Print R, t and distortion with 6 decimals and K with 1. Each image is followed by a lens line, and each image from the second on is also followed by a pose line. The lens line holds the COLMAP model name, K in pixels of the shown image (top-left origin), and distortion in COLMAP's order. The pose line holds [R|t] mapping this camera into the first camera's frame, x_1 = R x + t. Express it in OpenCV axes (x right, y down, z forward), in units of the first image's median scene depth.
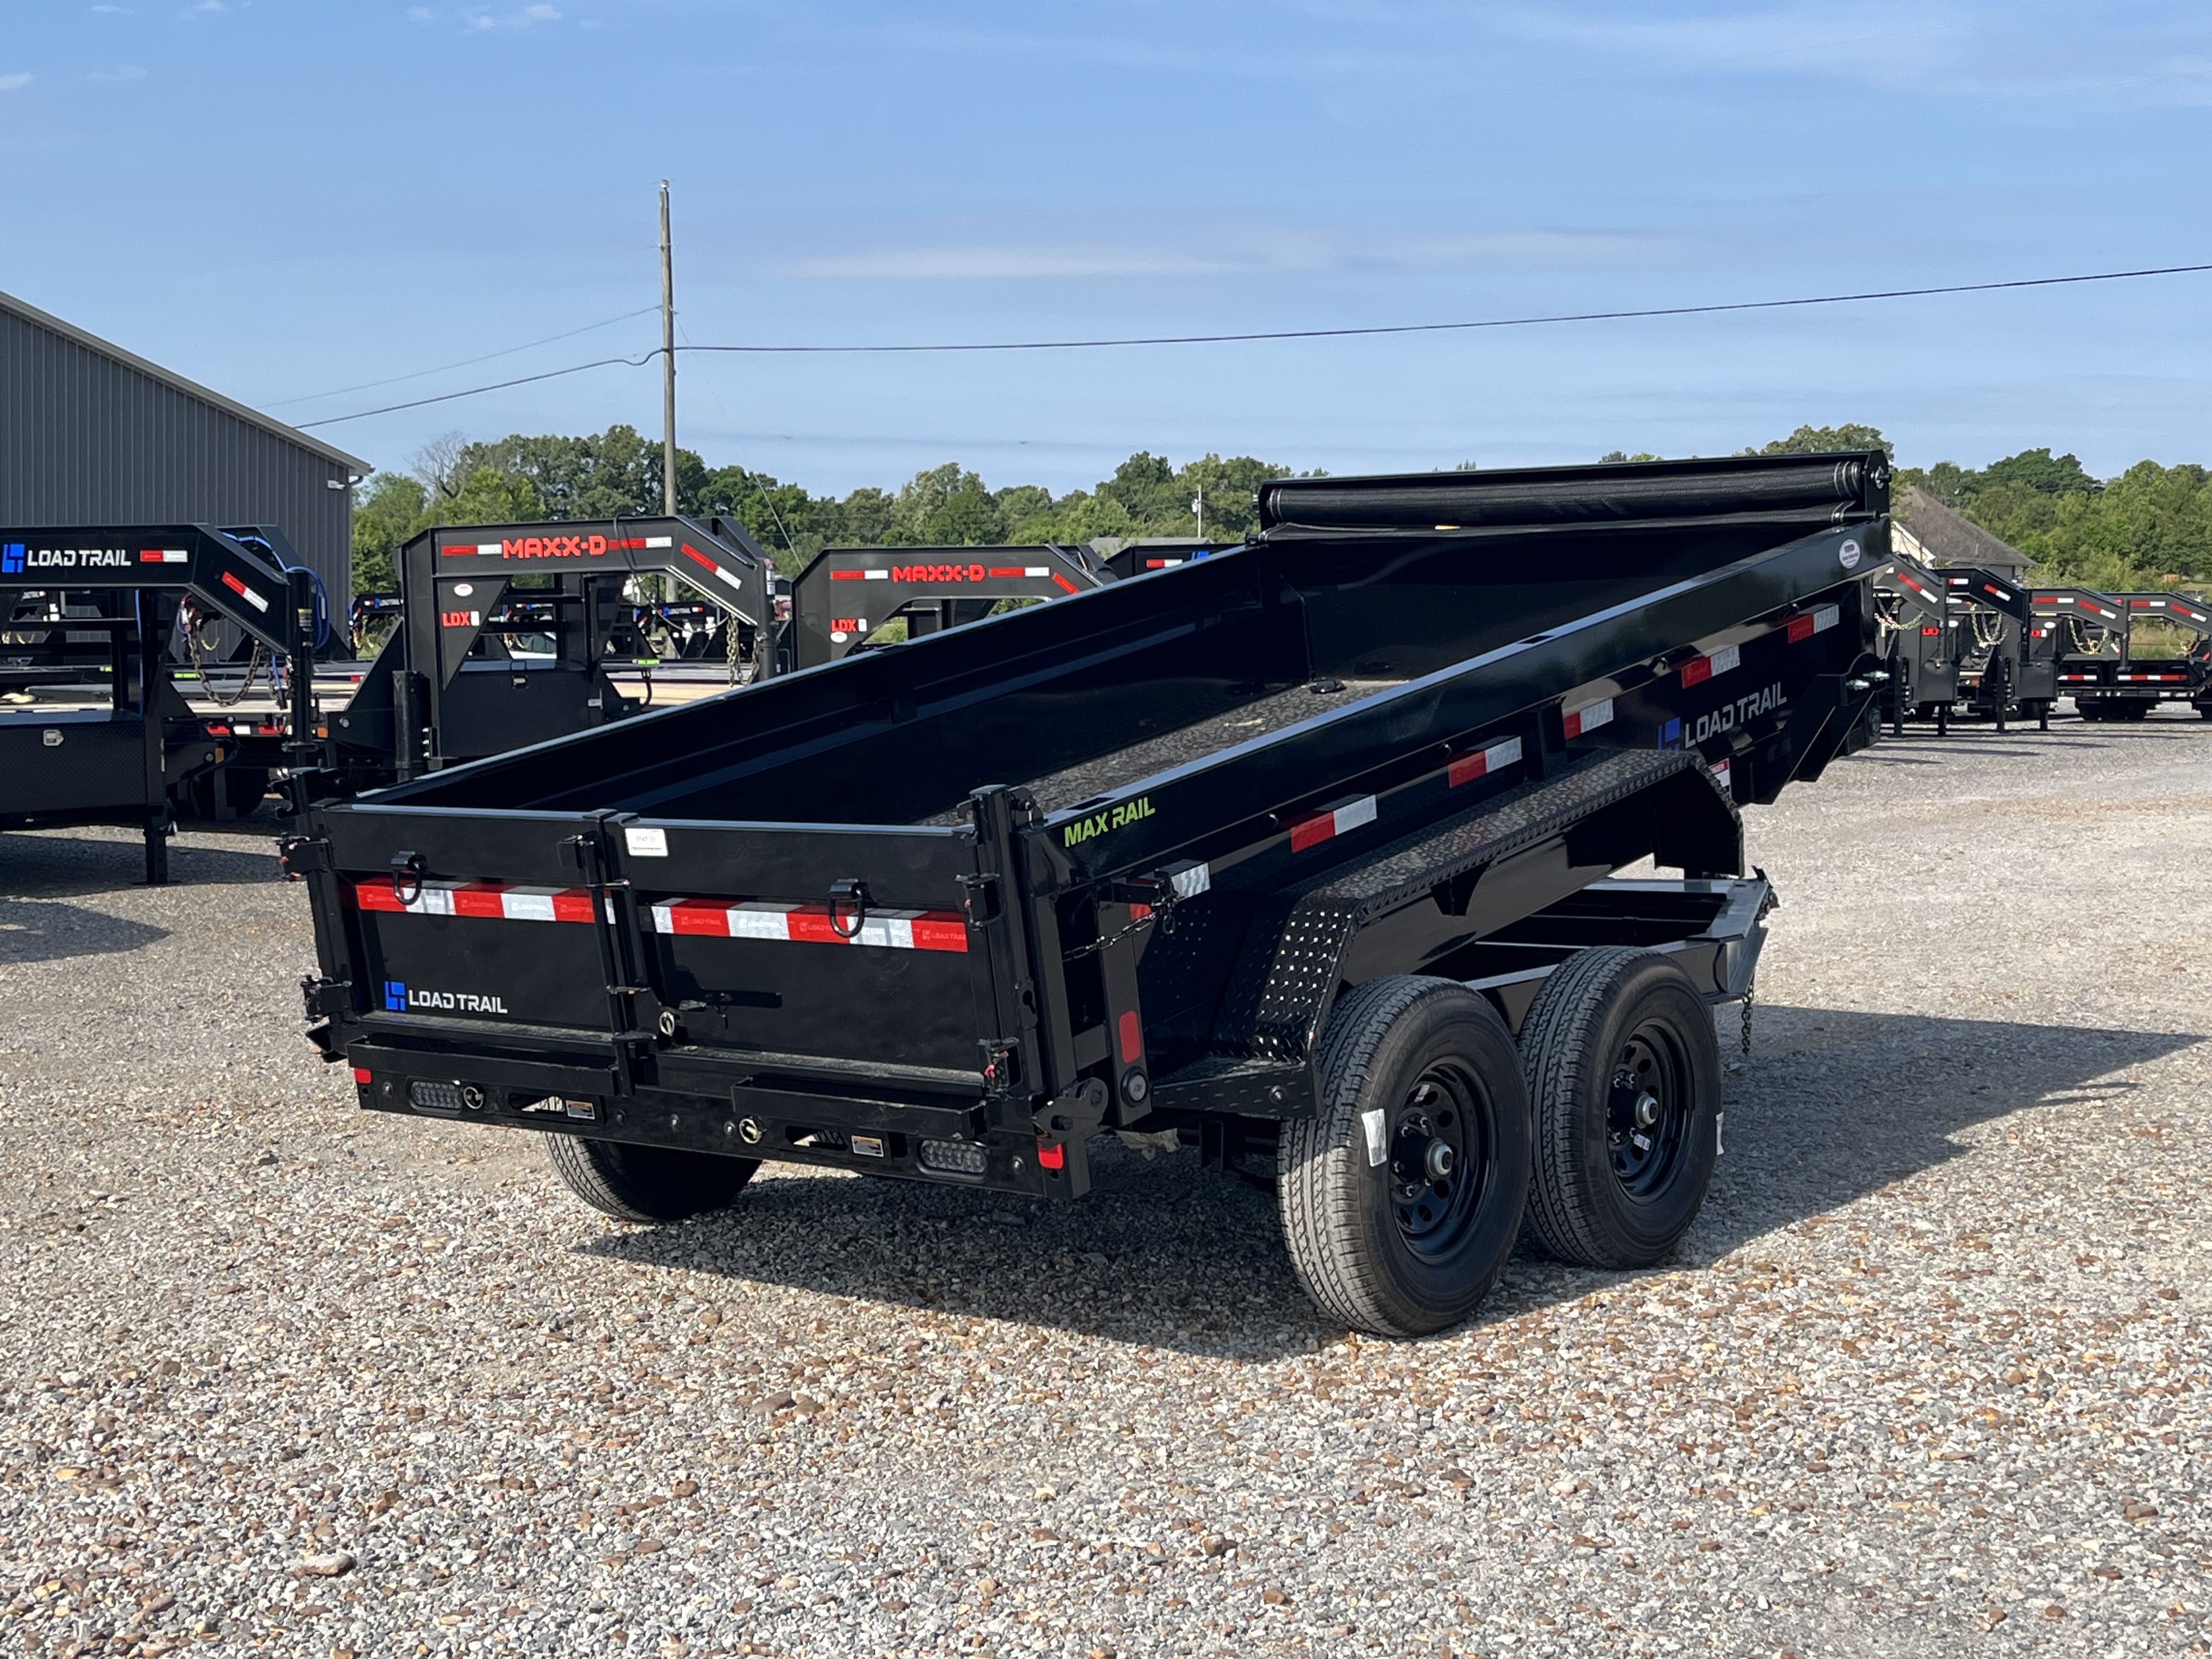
lens RADIAL K [[2960.6, 0, 1122.2], [0, 2960.6, 834.5], [0, 0, 1]] dist [0.135318, -0.455217]
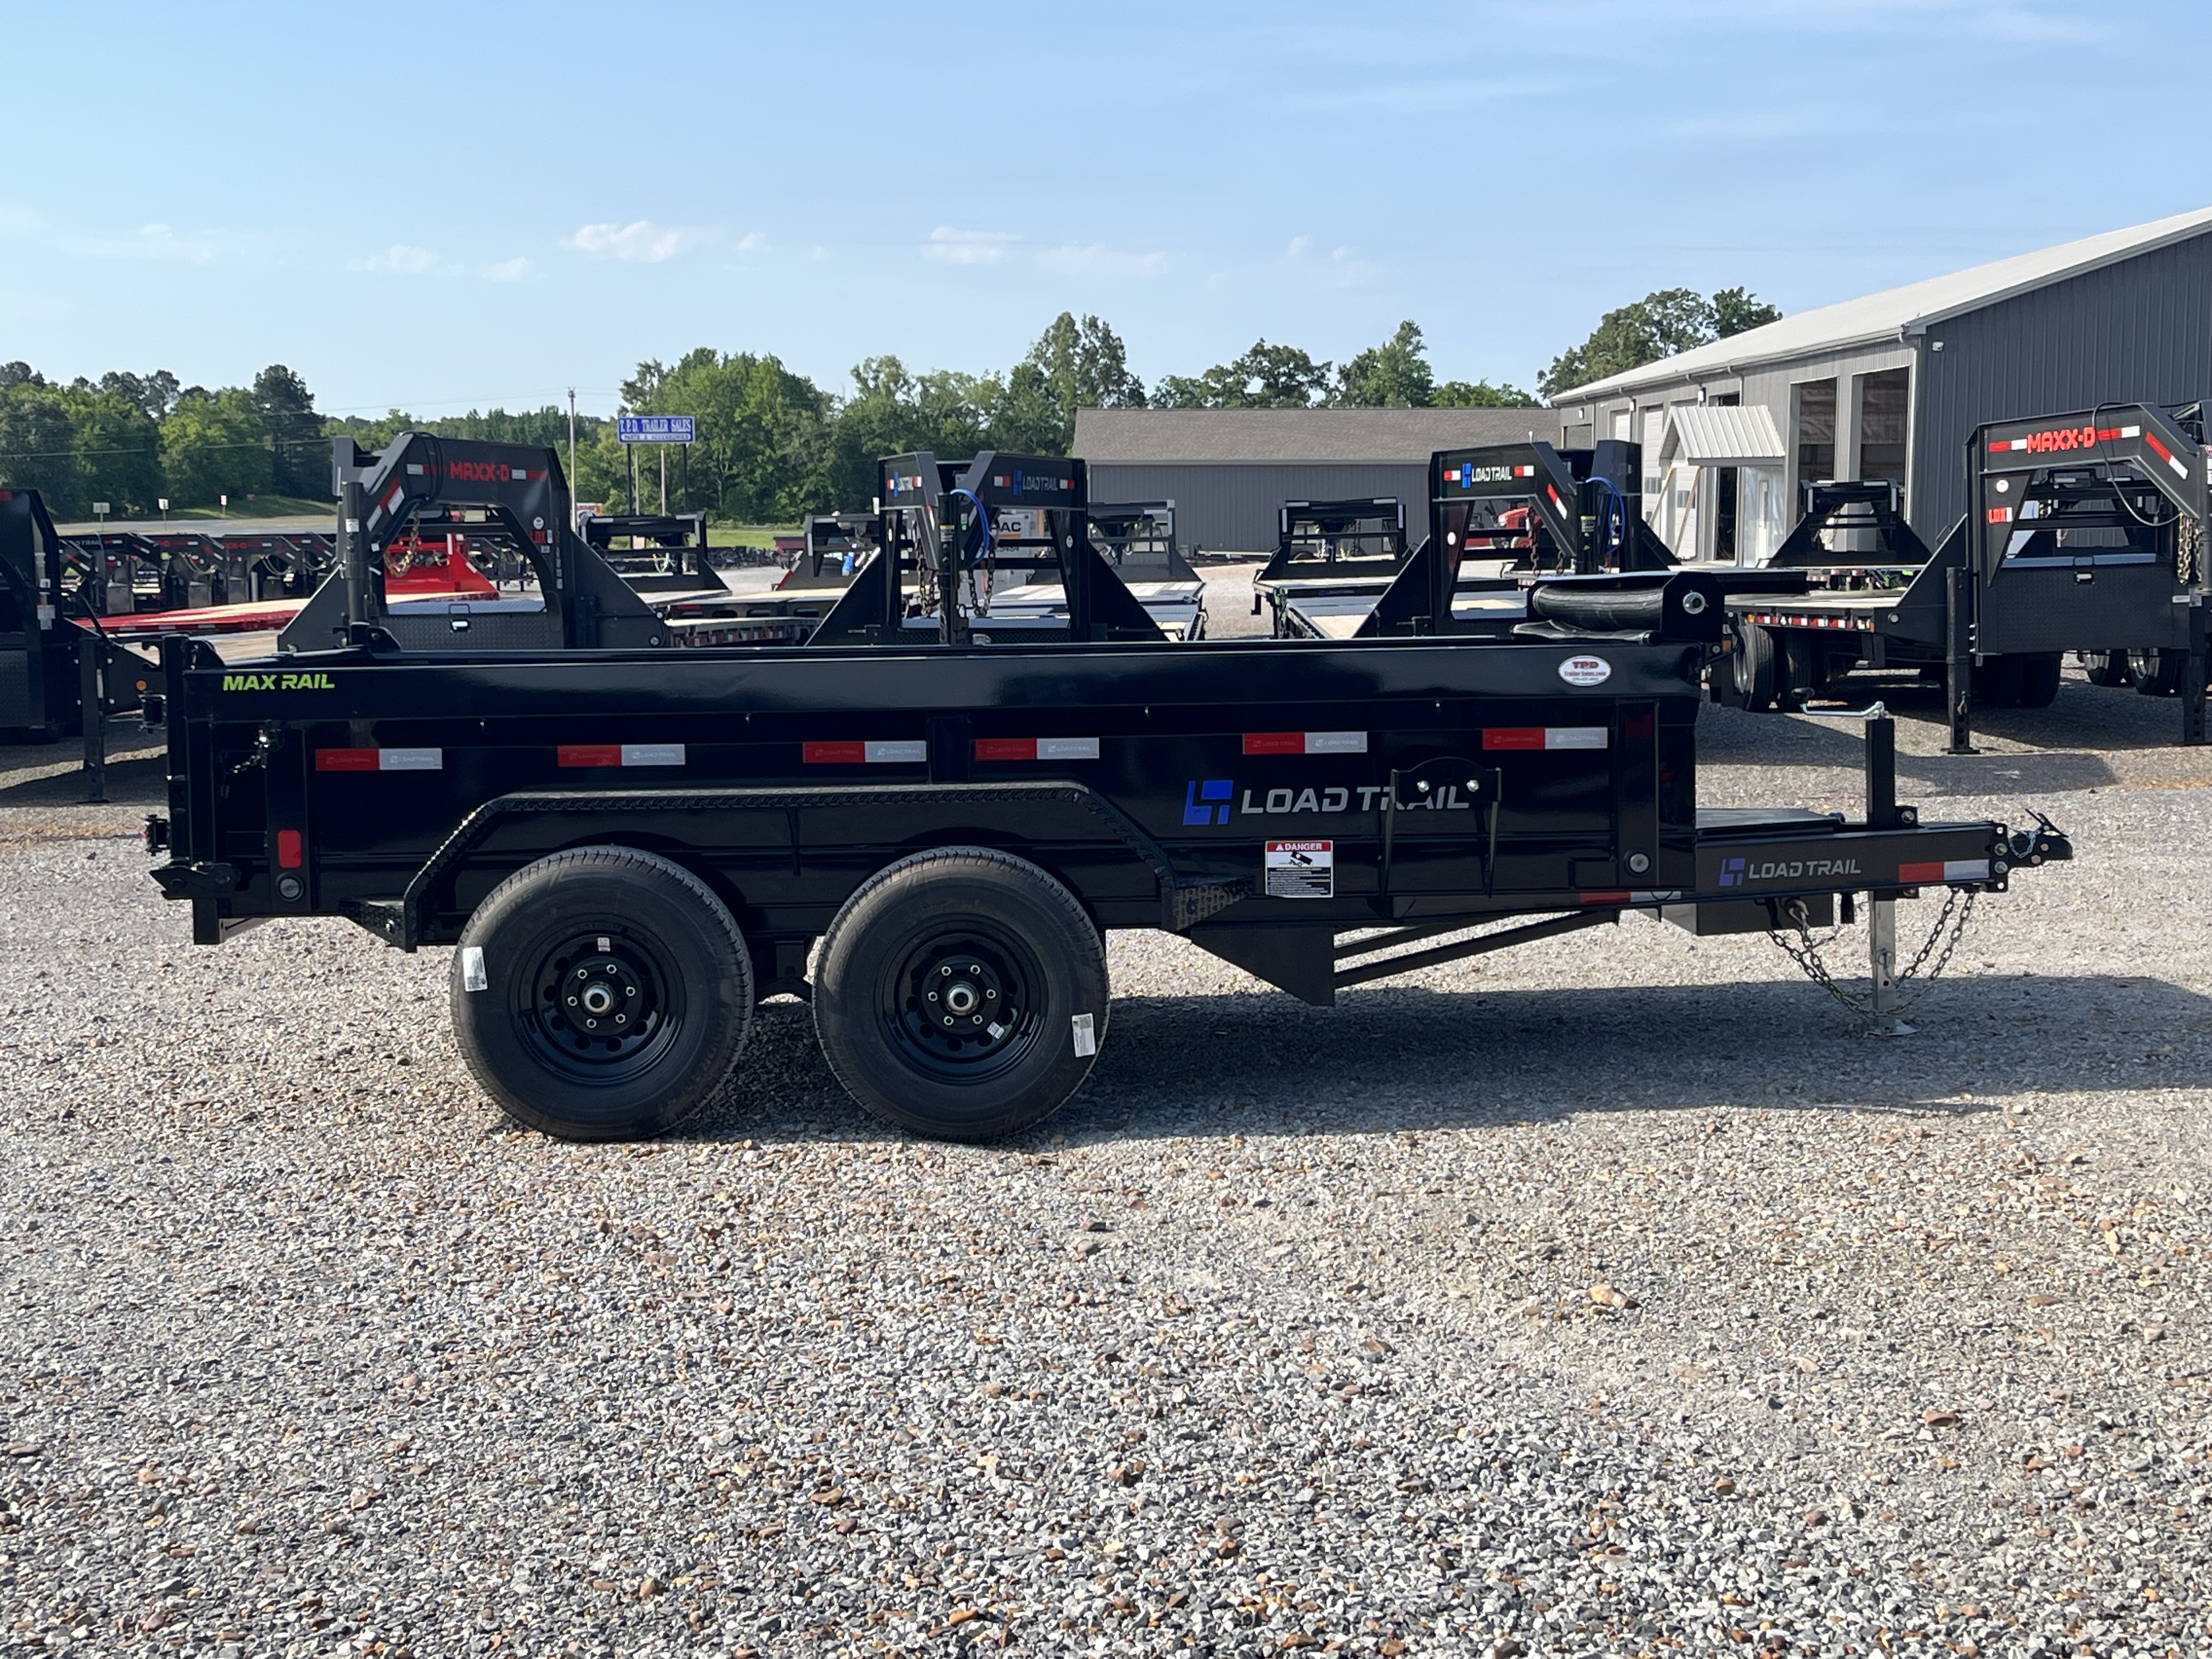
lens RADIAL K [[2980.1, 0, 1092.6], [0, 2980.1, 833.3], [0, 0, 1]] dist [0.123098, -0.373492]
pose [[0.618600, 0.068325, -0.782729, 1.066797], [-0.038315, 0.997650, 0.056805, -0.031537], [0.784771, -0.005149, 0.619764, 0.370625]]
